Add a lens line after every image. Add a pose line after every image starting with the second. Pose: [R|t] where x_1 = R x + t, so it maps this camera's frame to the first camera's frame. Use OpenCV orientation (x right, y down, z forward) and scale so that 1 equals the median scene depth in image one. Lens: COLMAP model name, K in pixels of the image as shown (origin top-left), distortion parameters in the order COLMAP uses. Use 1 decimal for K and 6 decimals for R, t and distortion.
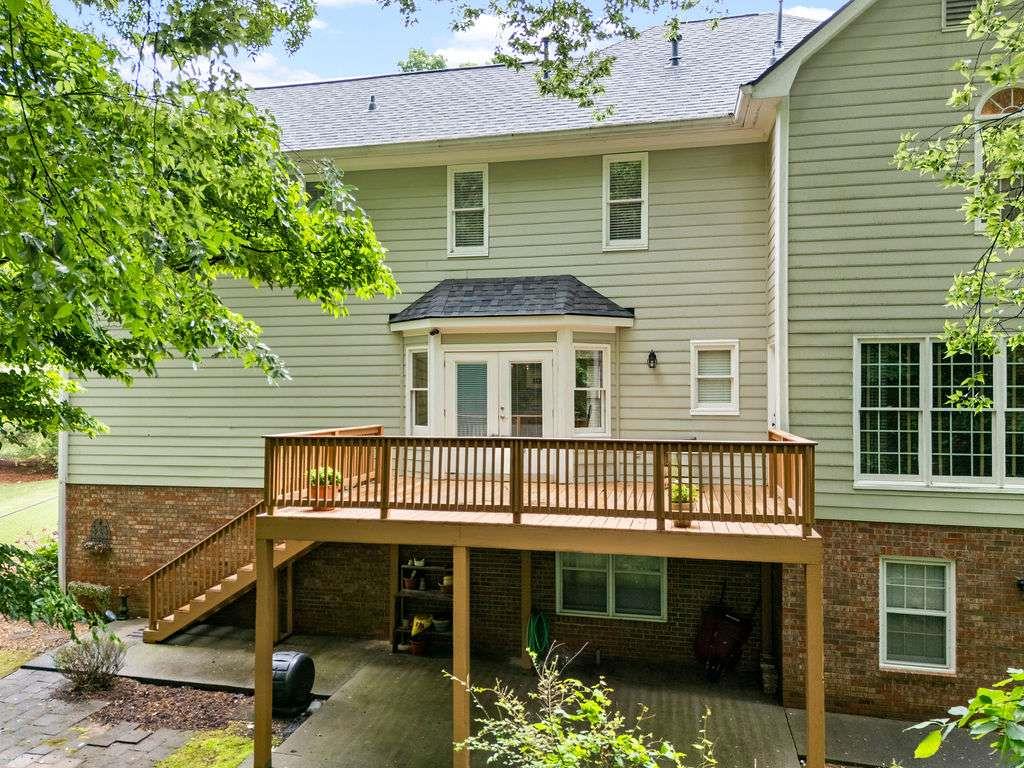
lens RADIAL K [[752.7, 0, 511.7], [0, 752.7, 383.0], [0, 0, 1]] dist [0.048723, -0.047737]
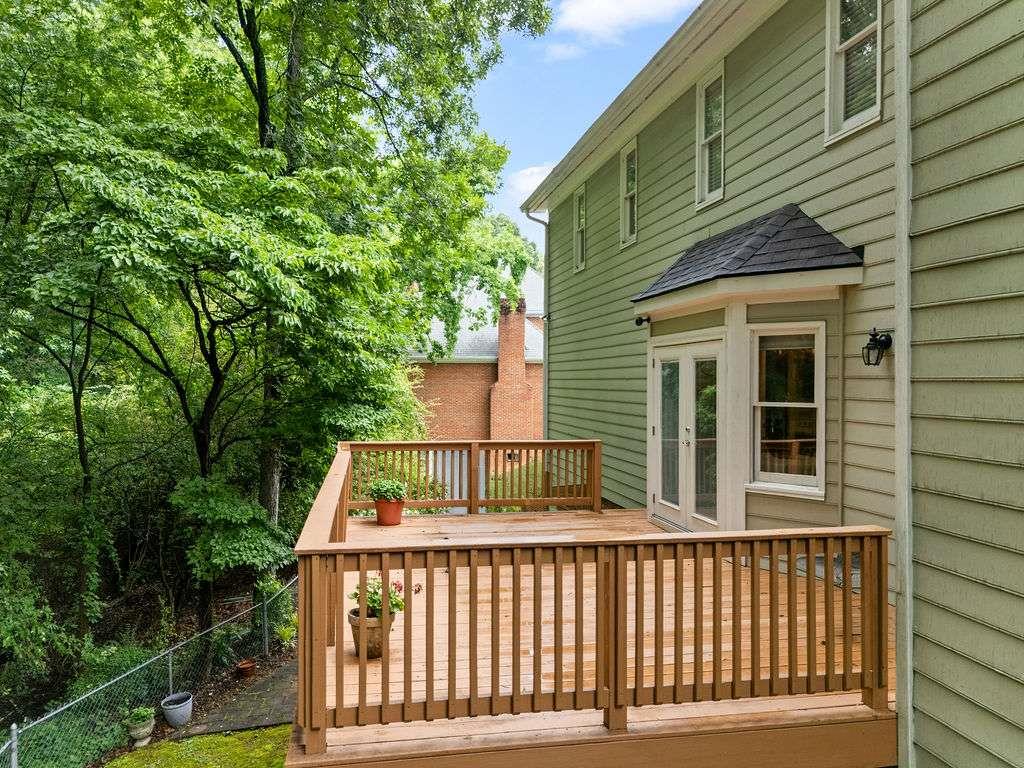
lens RADIAL K [[752.7, 0, 511.0], [0, 752.7, 380.9], [0, 0, 1]] dist [0.048723, -0.047737]
pose [[0.397420, 0.006006, -0.917617, 0.529415], [0.004457, 0.999954, 0.008476, -0.015040], [0.917626, -0.007458, 0.397375, 0.584721]]
